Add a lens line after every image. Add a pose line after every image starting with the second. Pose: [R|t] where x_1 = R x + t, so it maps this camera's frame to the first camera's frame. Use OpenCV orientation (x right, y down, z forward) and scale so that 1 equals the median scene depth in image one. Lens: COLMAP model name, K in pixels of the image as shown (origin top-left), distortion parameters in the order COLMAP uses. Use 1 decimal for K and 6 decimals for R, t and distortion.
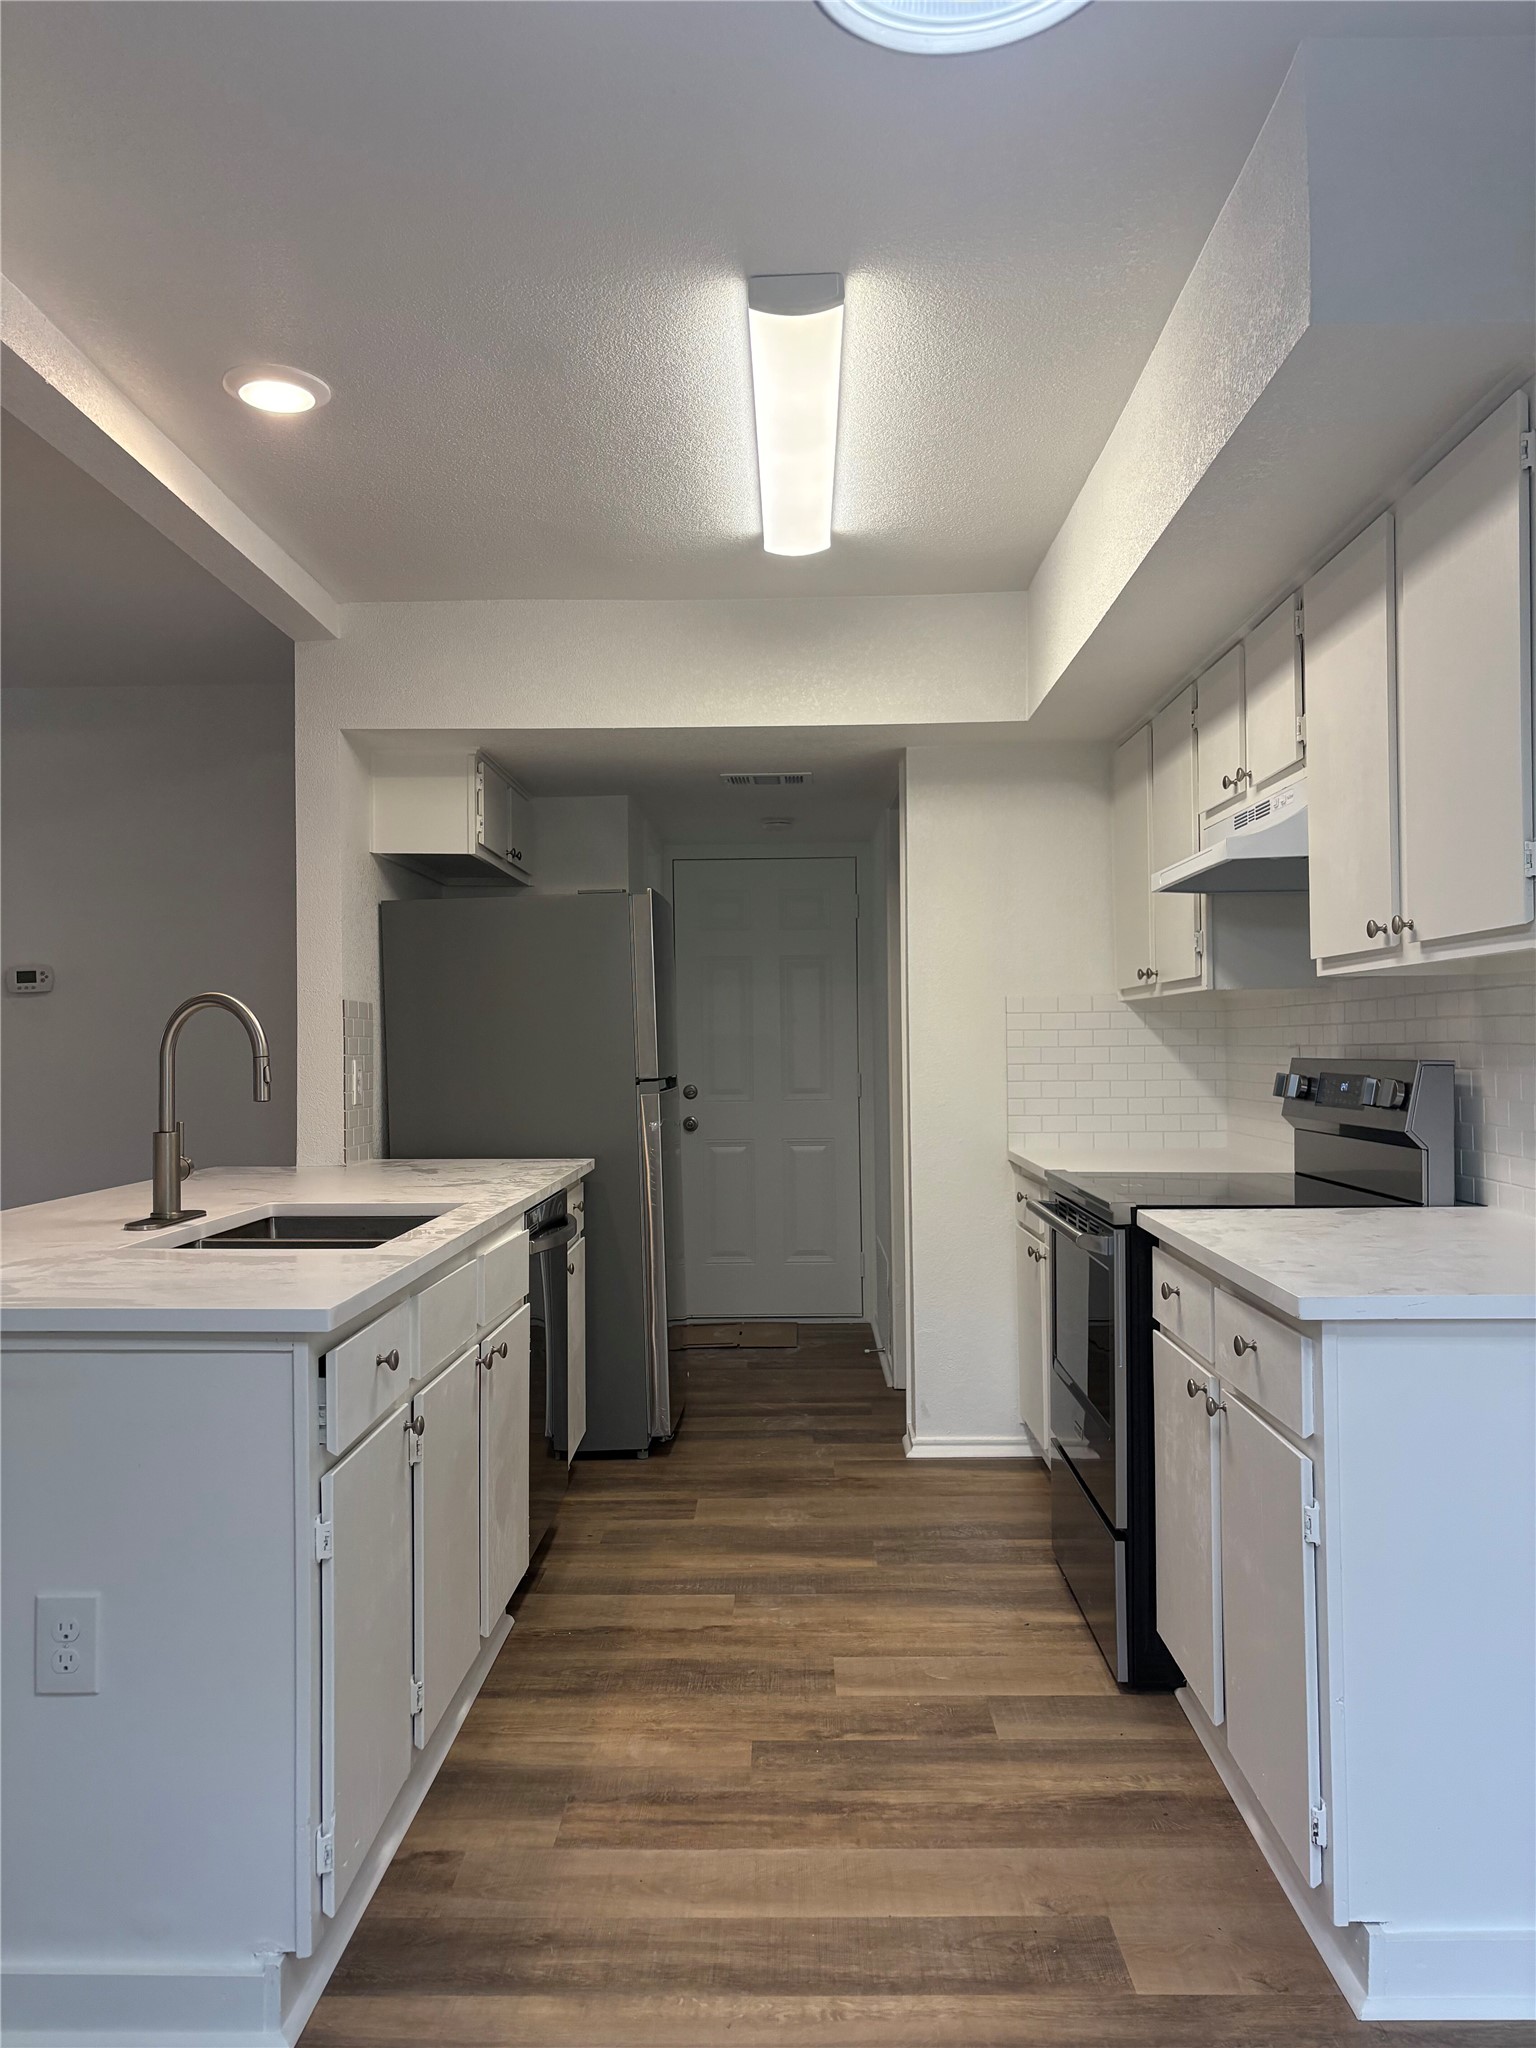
lens RADIAL K [[1545.3, 0, 760.0], [0, 1545.3, 1039.3], [0, 0, 1]] dist [0.037534, -0.045850]
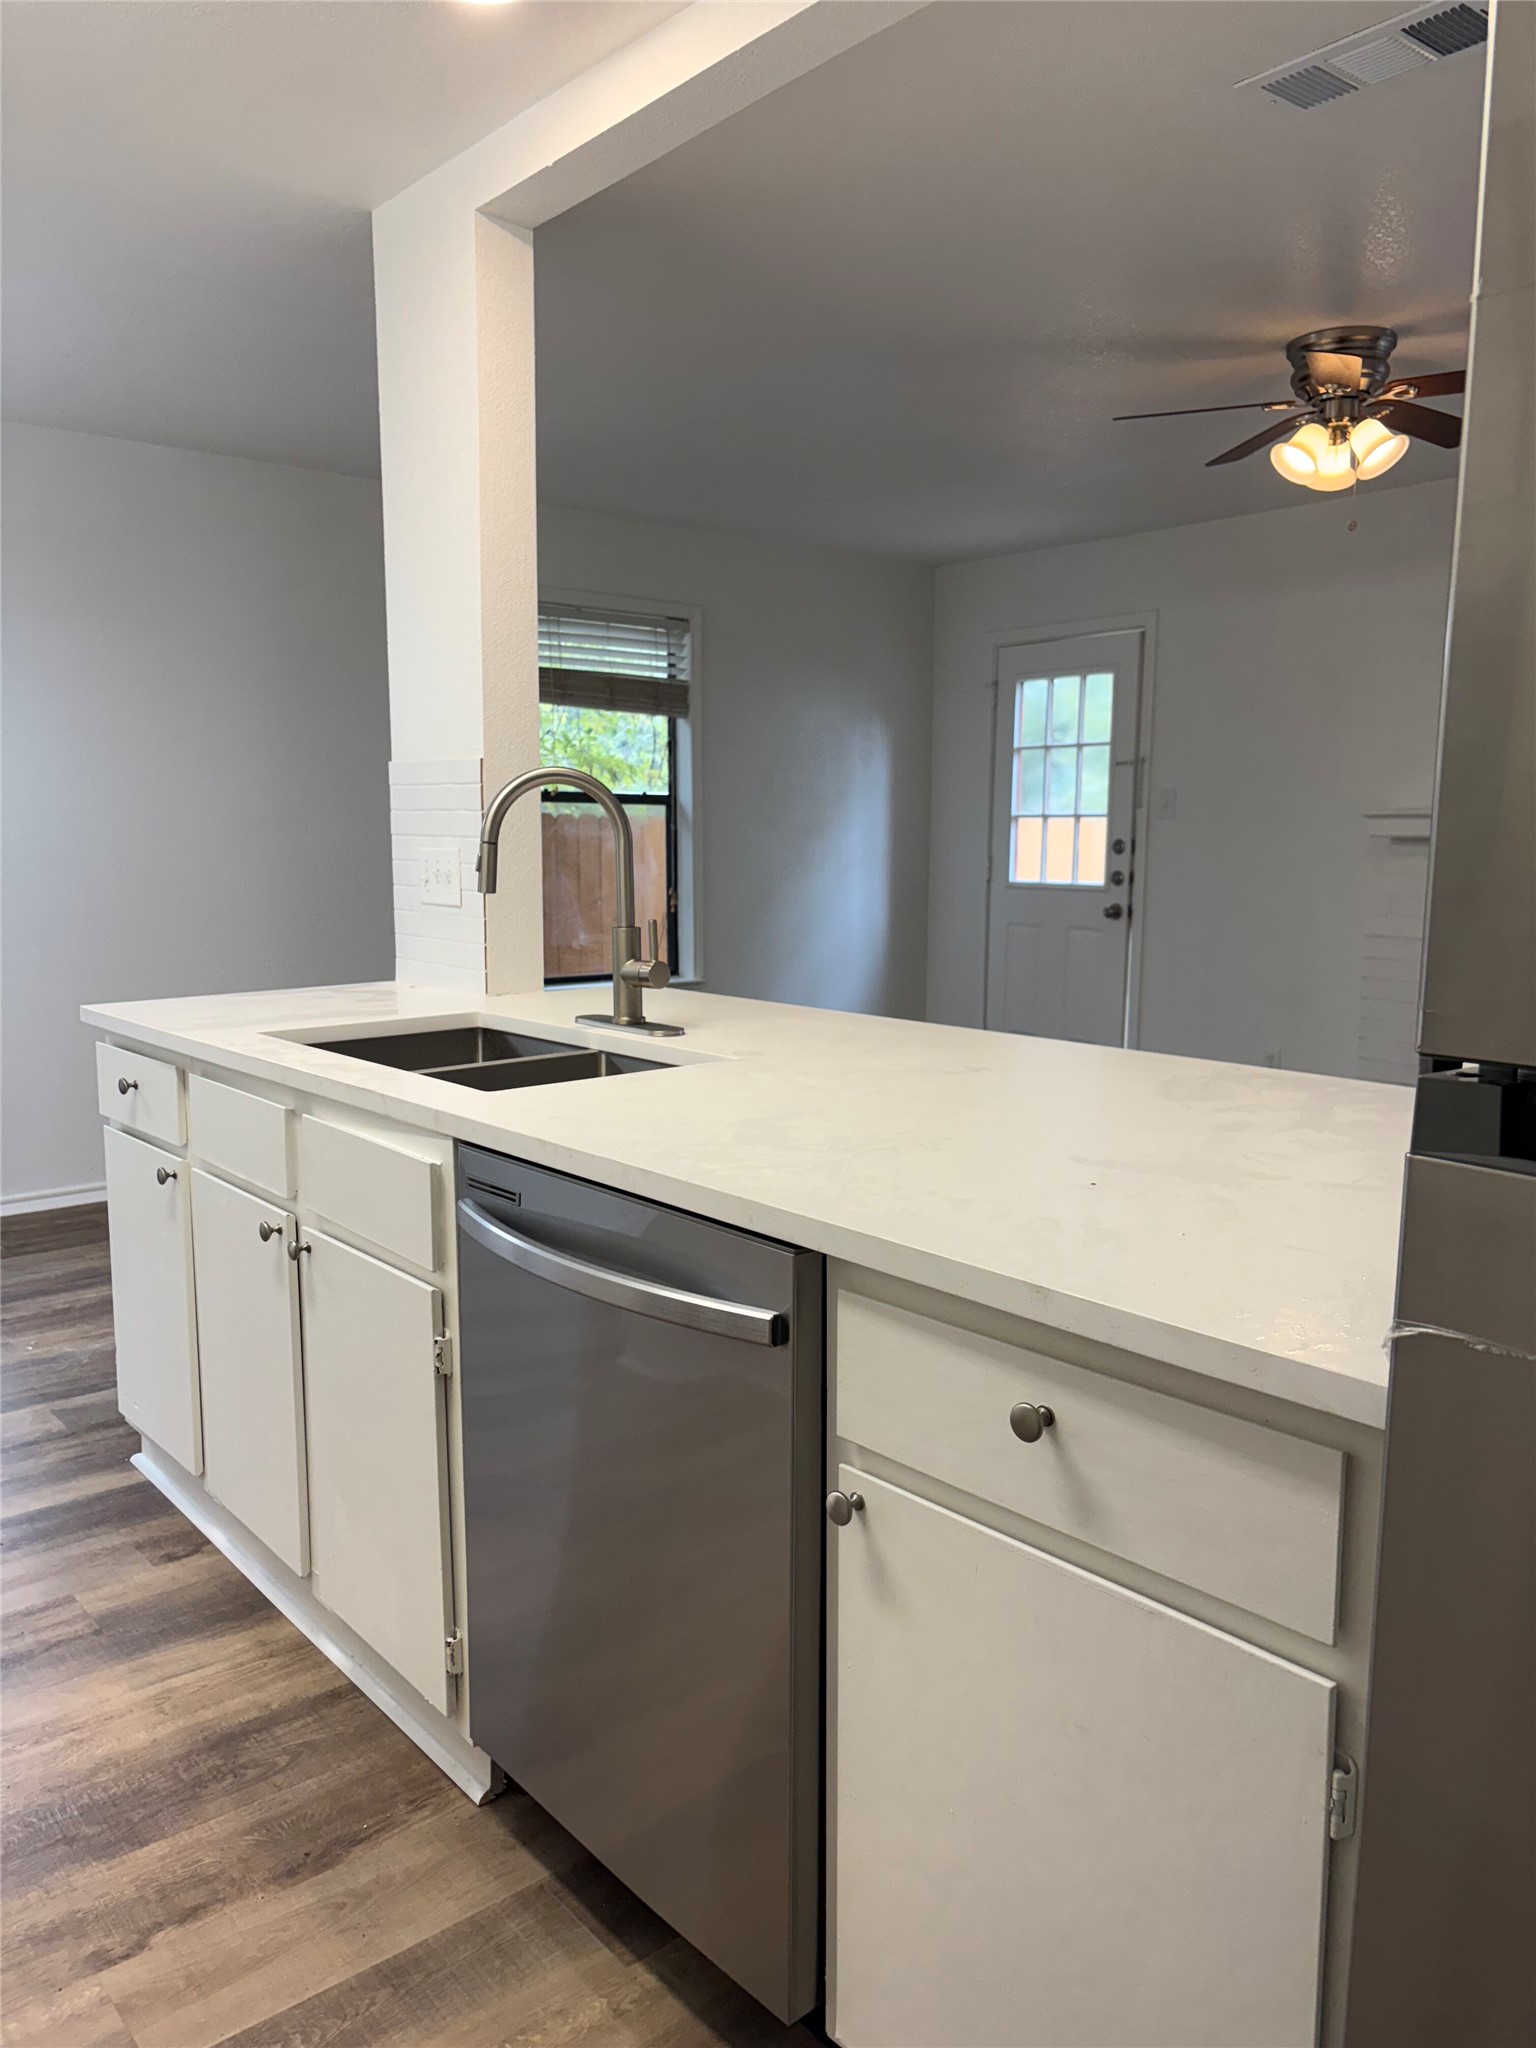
lens RADIAL K [[1545.3, 0, 770.4], [0, 1545.3, 1020.1], [0, 0, 1]] dist [0.037534, -0.045850]
pose [[-0.749598, 0.089395, -0.655829, 0.136140], [0.004319, 0.991477, 0.130211, -0.001475], [0.661880, 0.094773, -0.743595, 1.653098]]
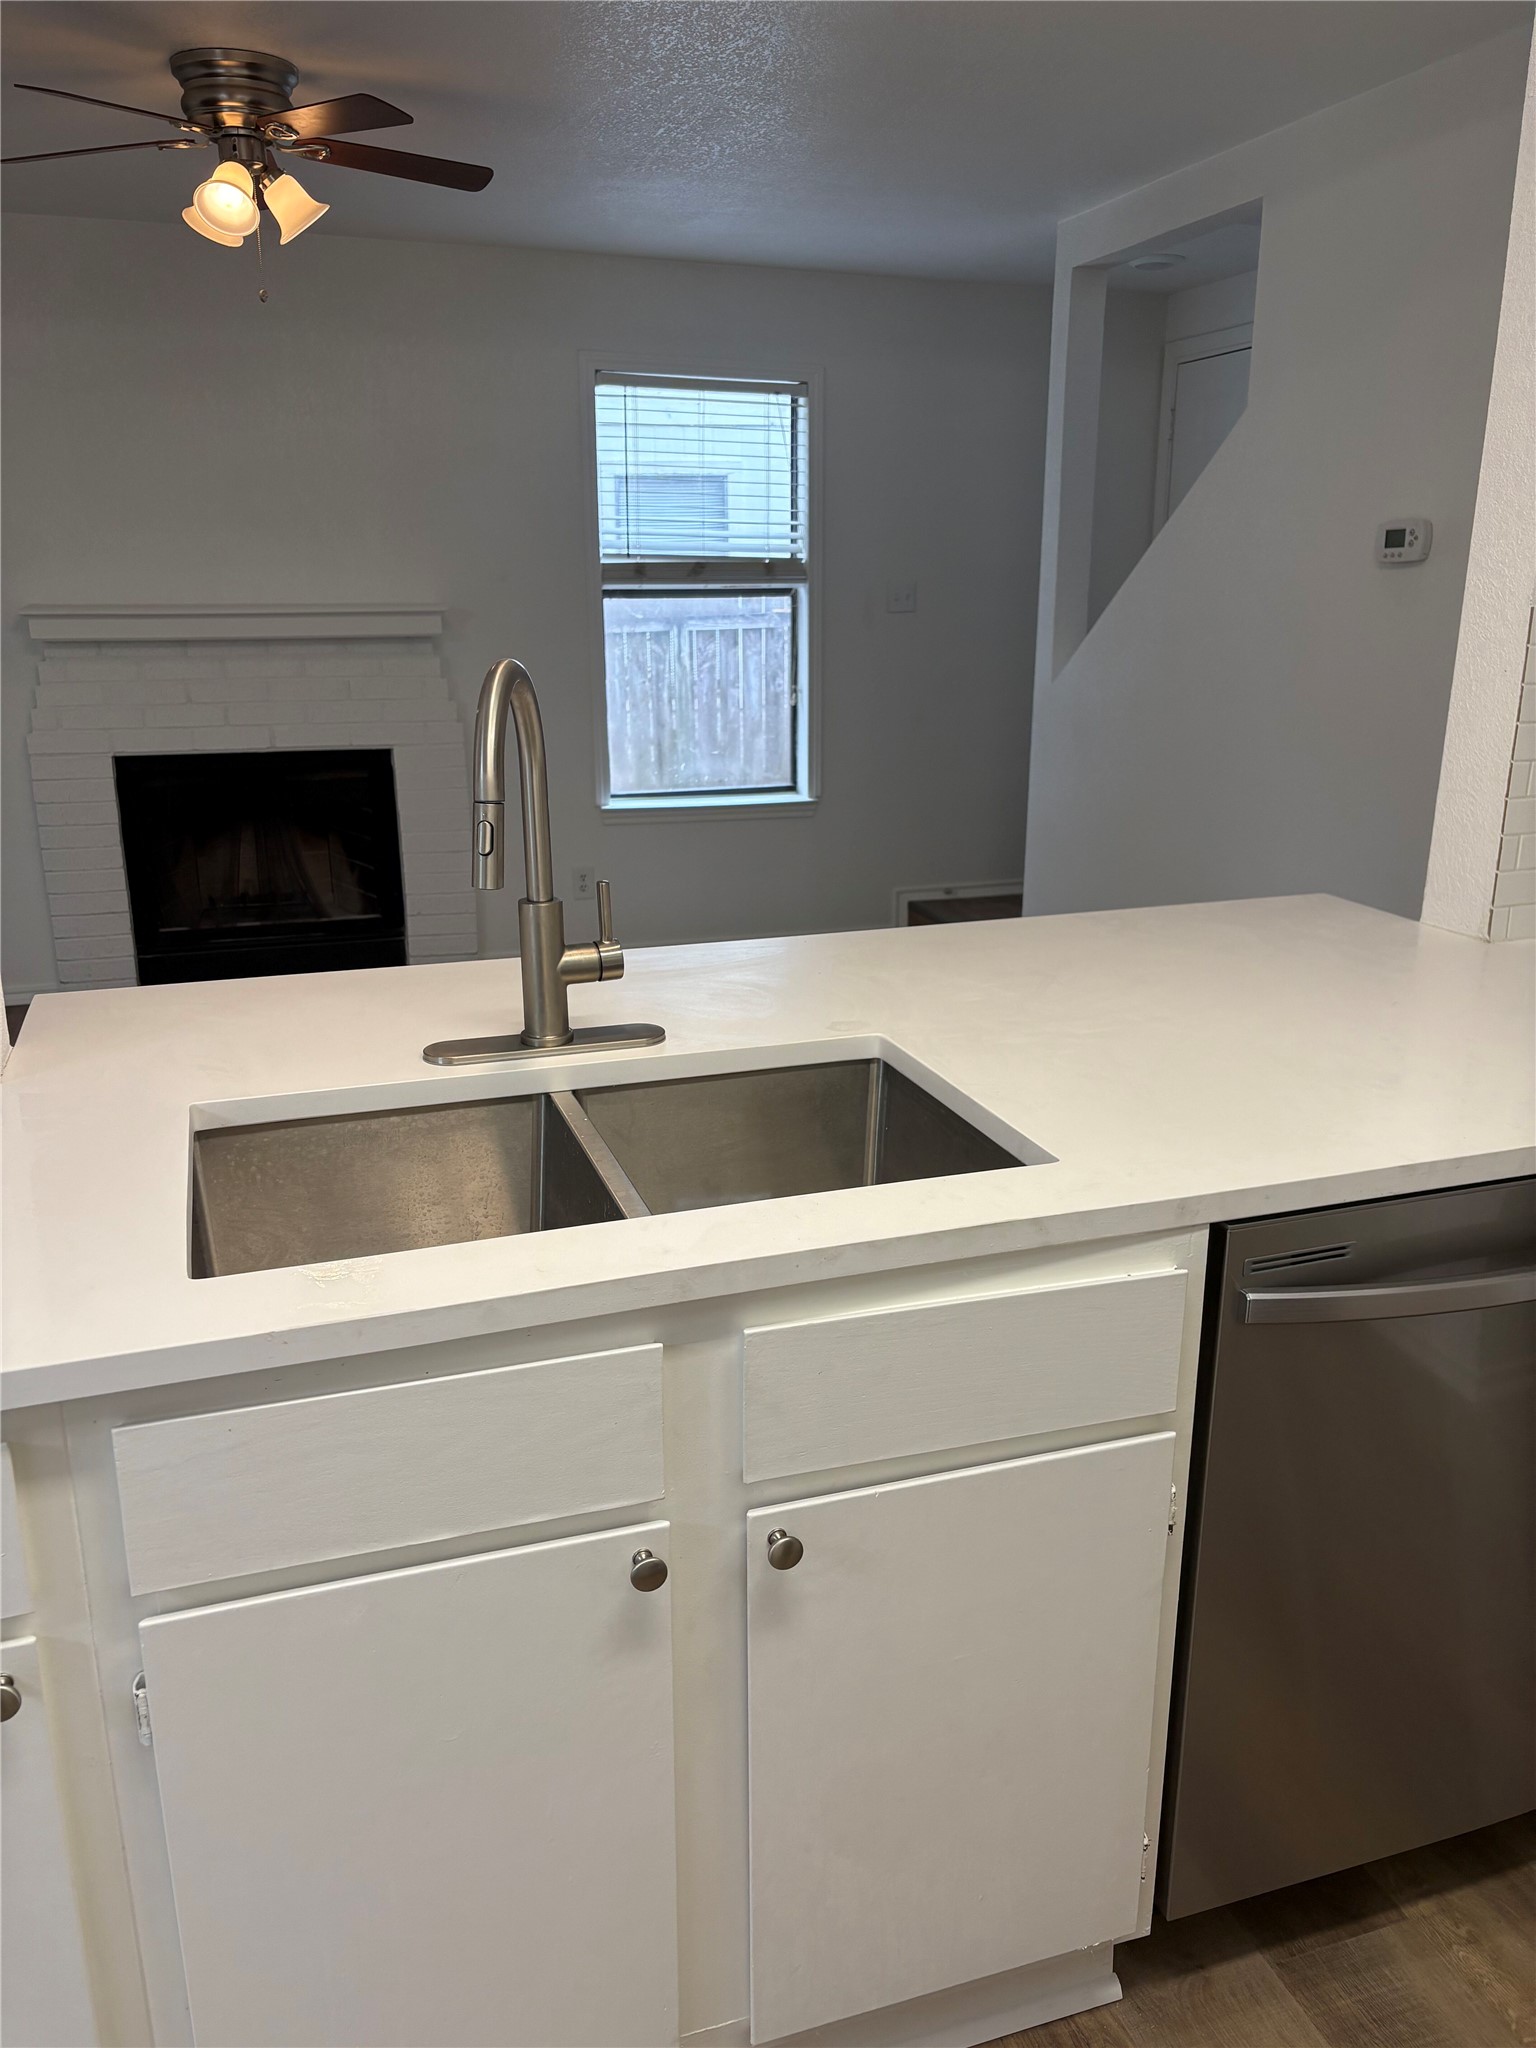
lens RADIAL K [[1545.3, 0, 773.0], [0, 1545.3, 1015.2], [0, 0, 1]] dist [0.037534, -0.045850]
pose [[0.342905, 0.268122, -0.900293, 0.175375], [0.004055, 0.957969, 0.286843, -0.062743], [0.939361, -0.102010, 0.327405, 0.854918]]
